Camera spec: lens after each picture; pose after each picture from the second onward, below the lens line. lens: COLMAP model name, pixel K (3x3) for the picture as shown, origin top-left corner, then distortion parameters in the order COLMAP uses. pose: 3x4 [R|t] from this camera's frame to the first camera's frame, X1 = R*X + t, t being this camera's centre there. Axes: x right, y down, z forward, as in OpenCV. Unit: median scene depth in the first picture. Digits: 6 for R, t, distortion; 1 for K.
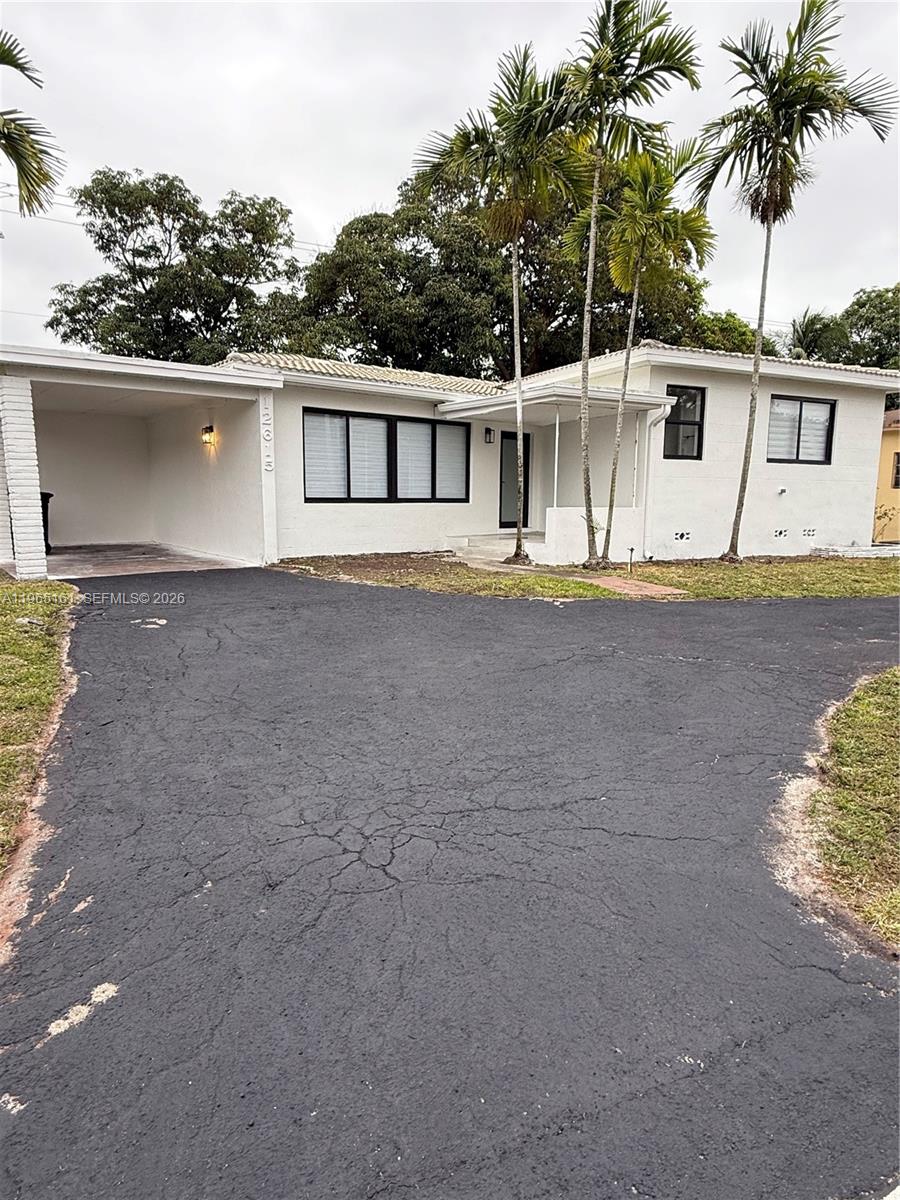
lens RADIAL K [[703.6, 0, 448.6], [0, 703.6, 594.6], [0, 0, 1]] dist [0.007443, 0.000197]
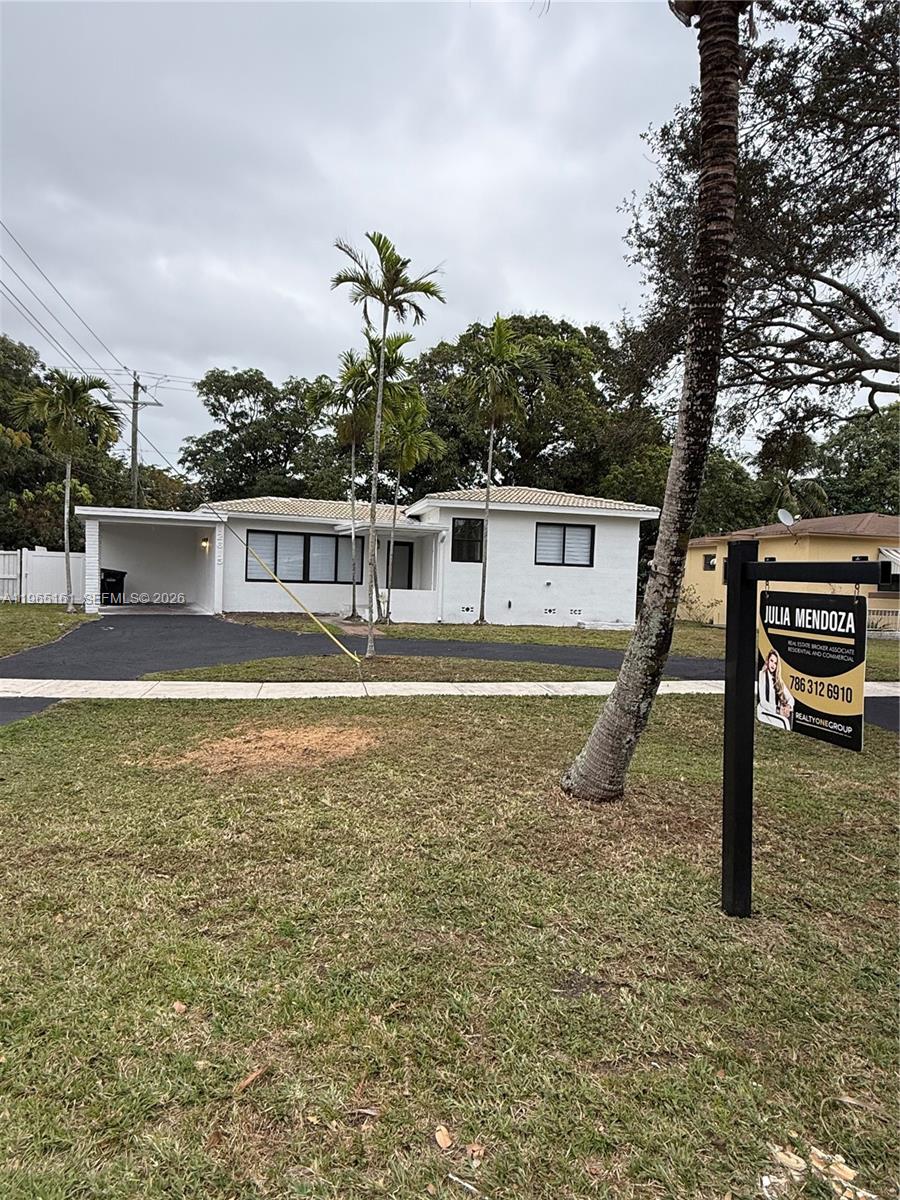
lens RADIAL K [[703.6, 0, 450.0], [0, 703.6, 604.1], [0, 0, 1]] dist [0.007443, 0.000197]
pose [[0.971476, 0.038001, -0.234072, 0.625614], [-0.061325, 0.993759, -0.093182, 0.053117], [0.229070, 0.104879, 0.967743, -0.527145]]
